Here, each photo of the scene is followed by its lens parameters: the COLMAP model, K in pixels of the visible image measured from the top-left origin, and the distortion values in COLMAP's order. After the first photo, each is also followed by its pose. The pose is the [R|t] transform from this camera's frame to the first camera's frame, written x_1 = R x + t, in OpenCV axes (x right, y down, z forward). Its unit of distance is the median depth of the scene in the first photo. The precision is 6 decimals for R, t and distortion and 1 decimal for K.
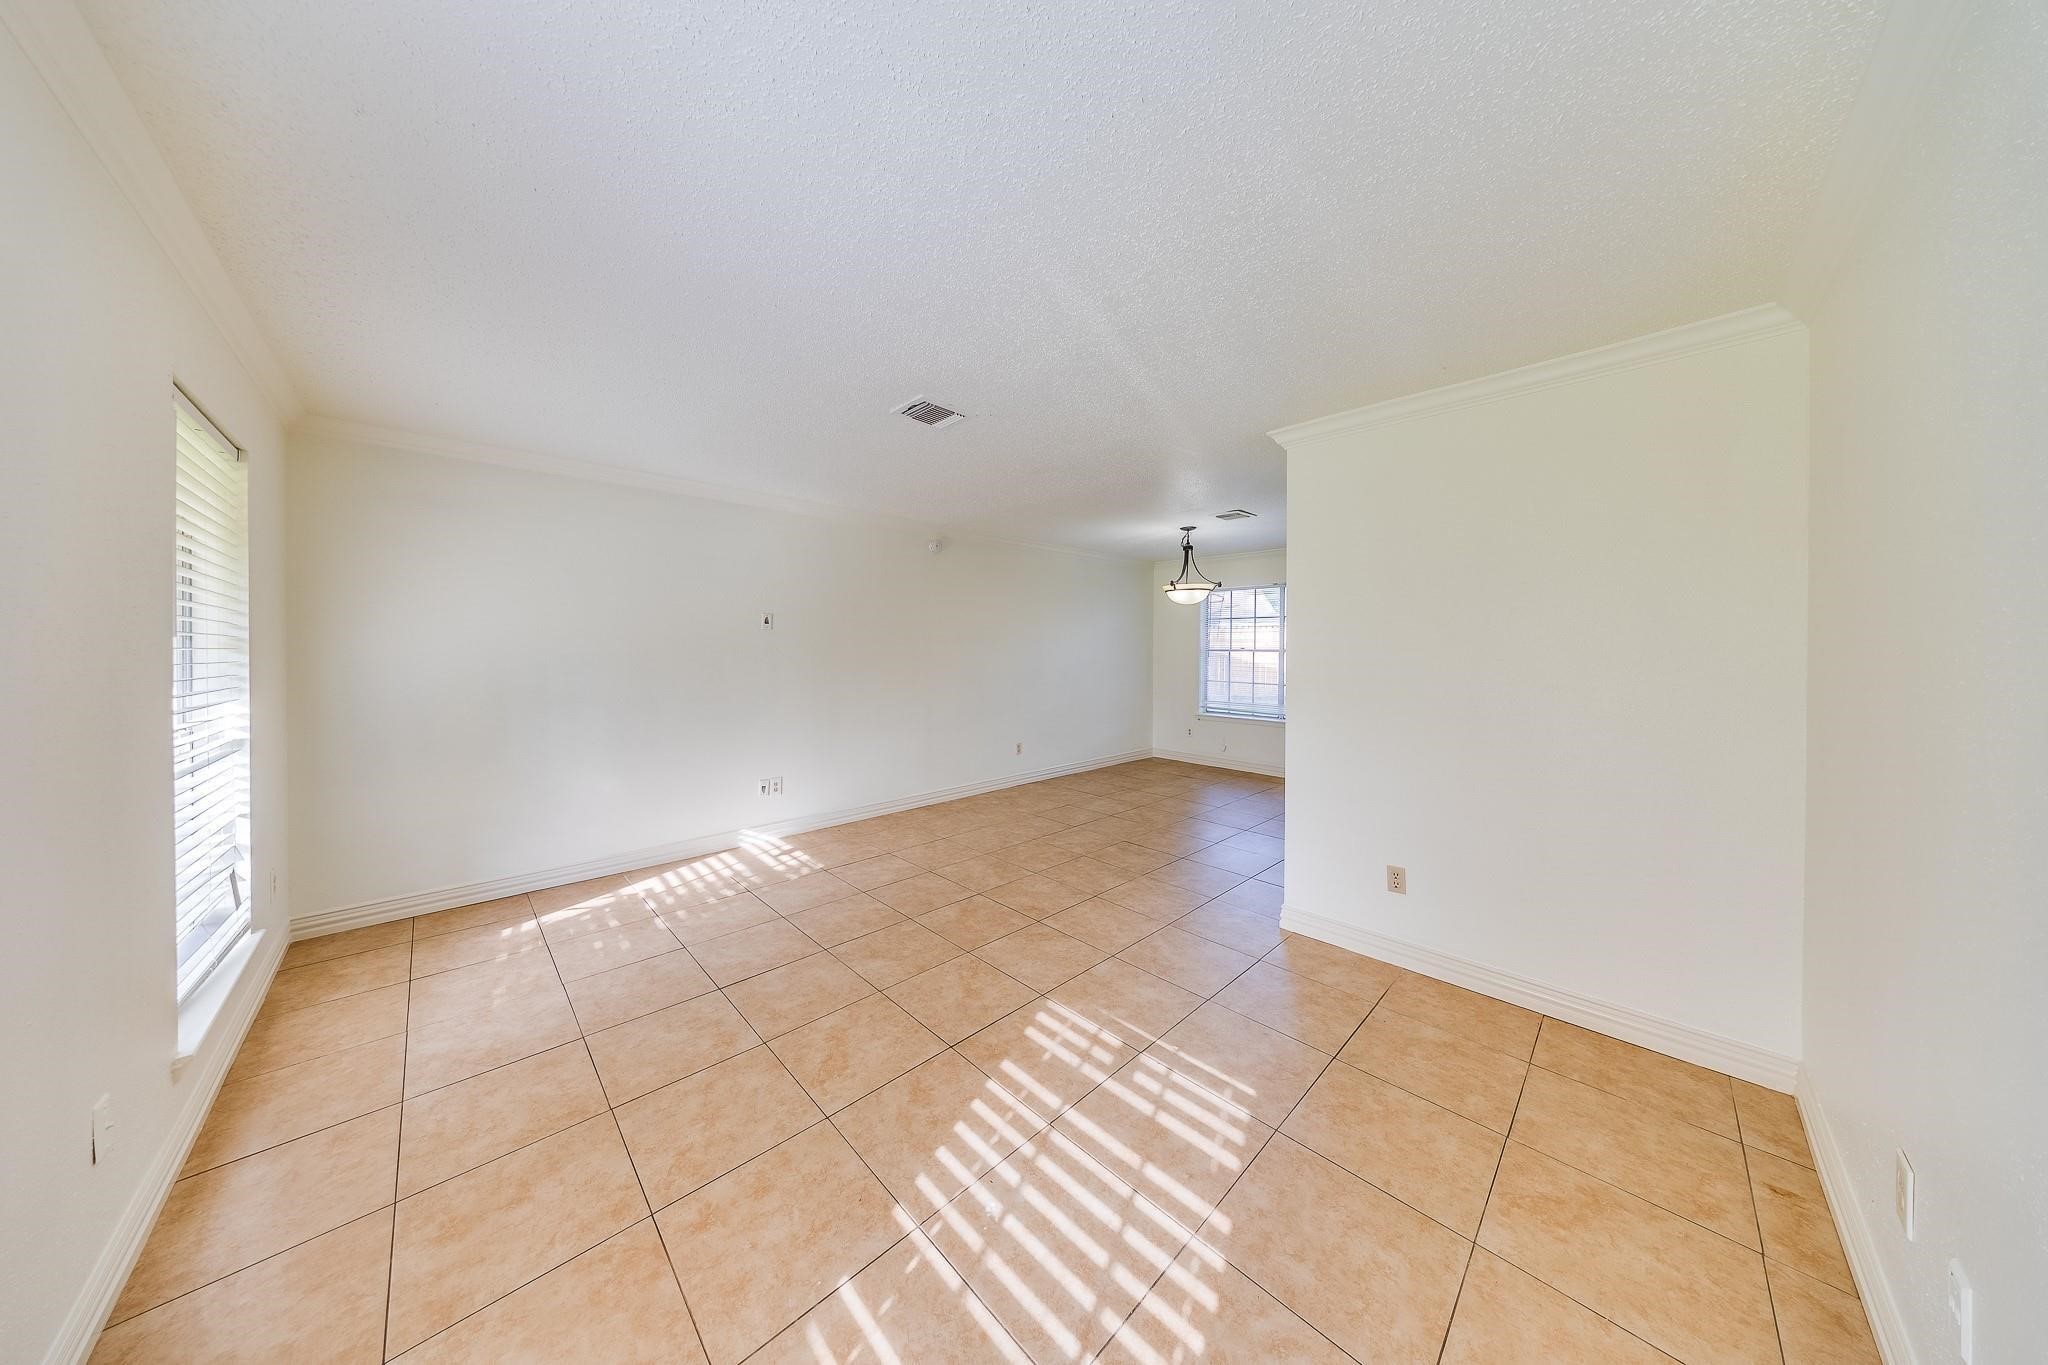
lens RADIAL K [[611.7, 0, 1024.0], [0, 611.7, 682.5], [0, 0, 1]] dist [0.000640, 0.000017]
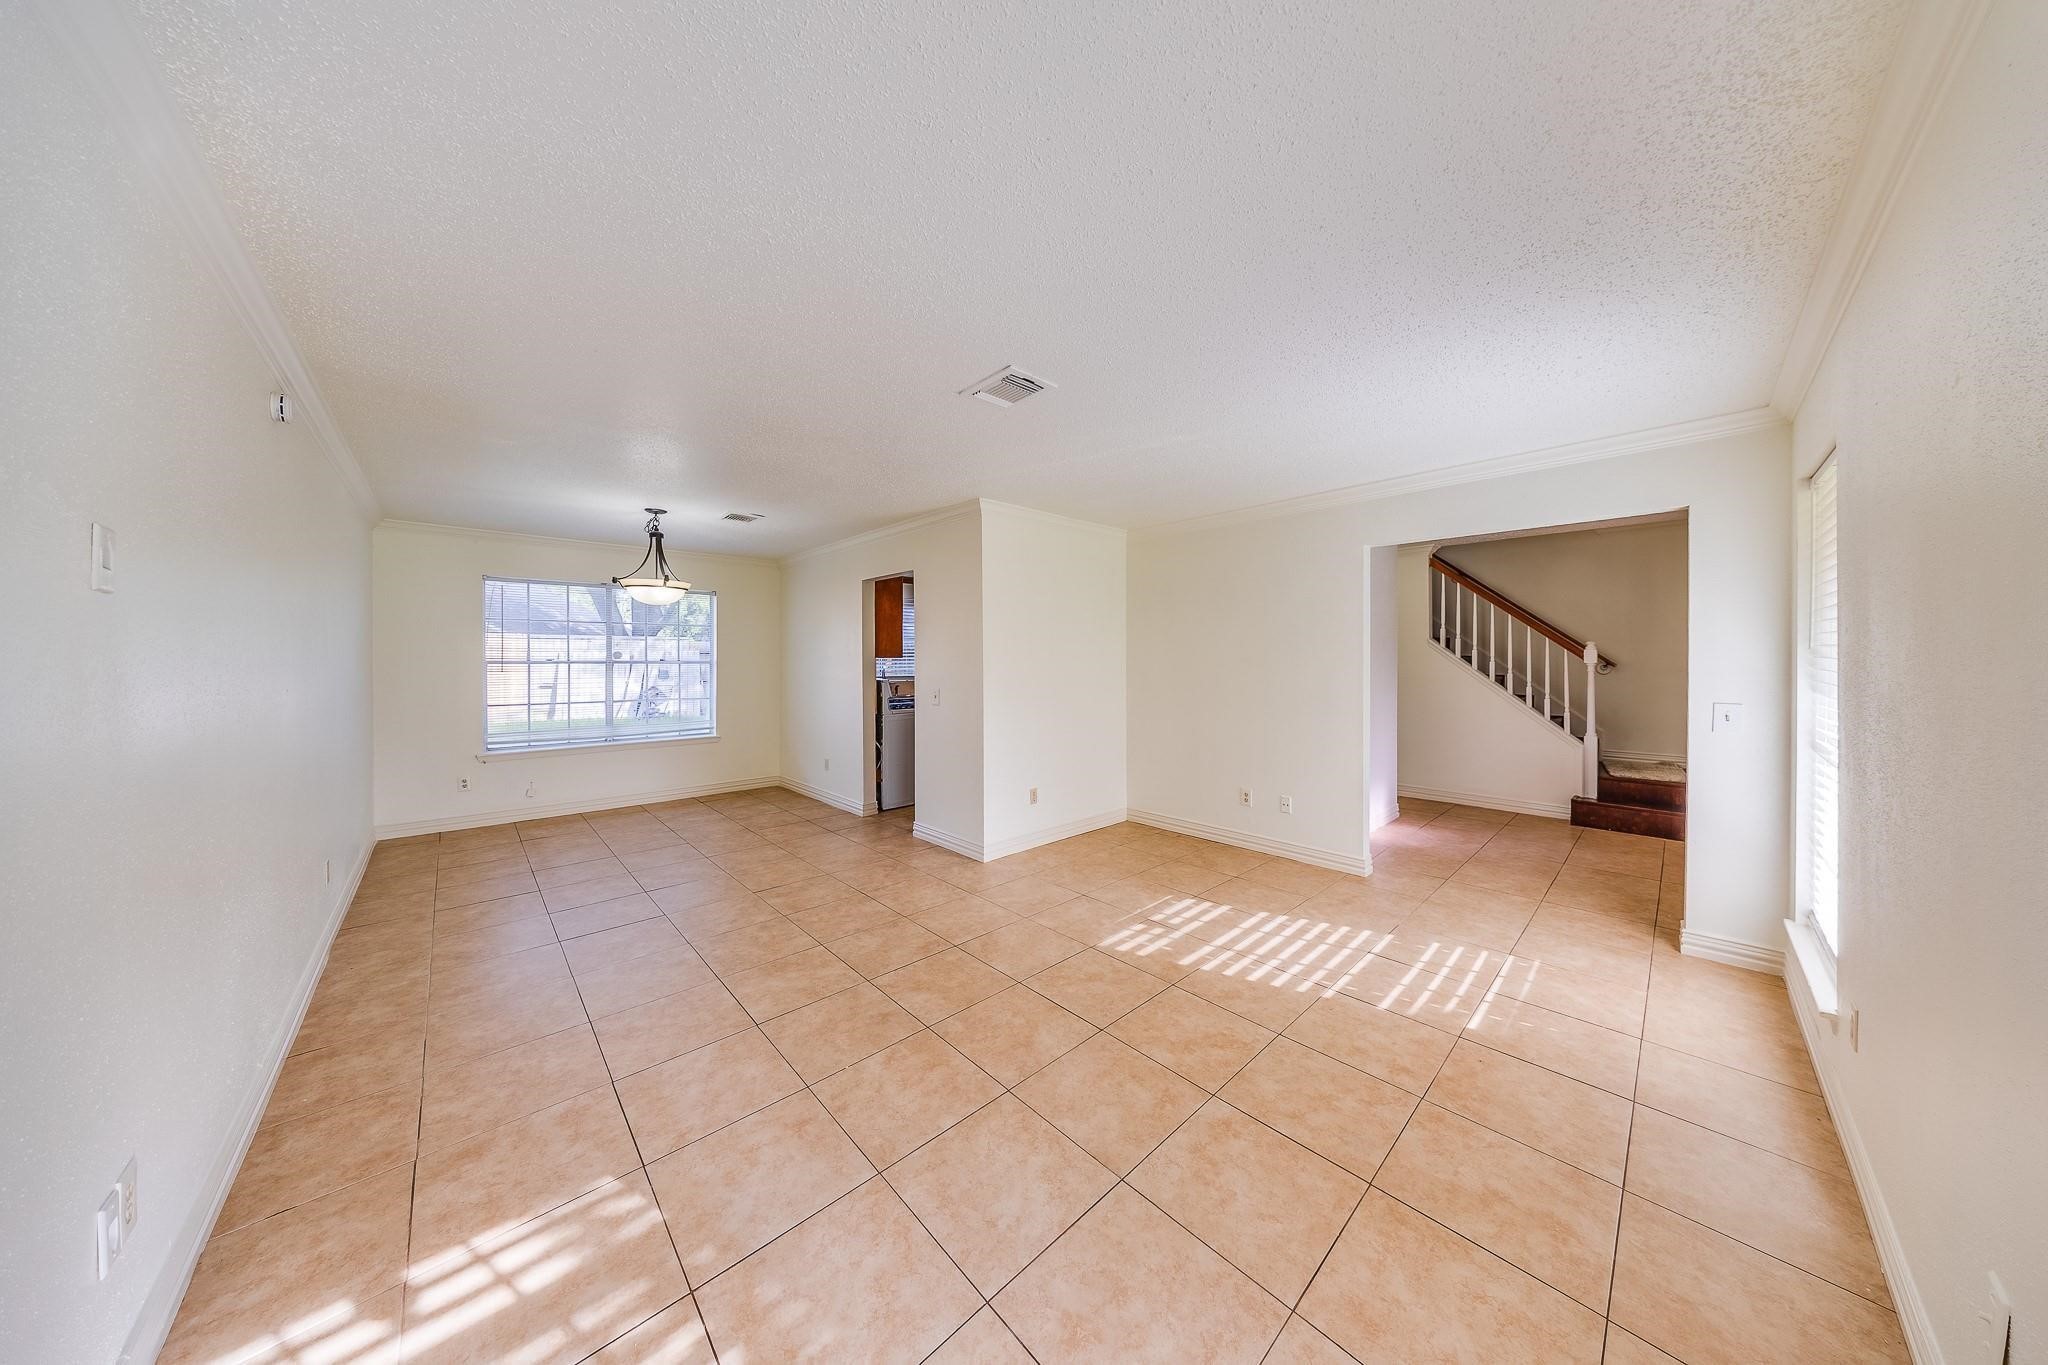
lens RADIAL K [[611.7, 0, 1024.0], [0, 611.7, 682.5], [0, 0, 1]] dist [0.000640, 0.000017]
pose [[0.025067, -0.046250, 0.998615, -1.420564], [0.061403, 0.997114, 0.044639, -0.082838], [-0.997798, 0.060199, 0.027834, 1.325624]]
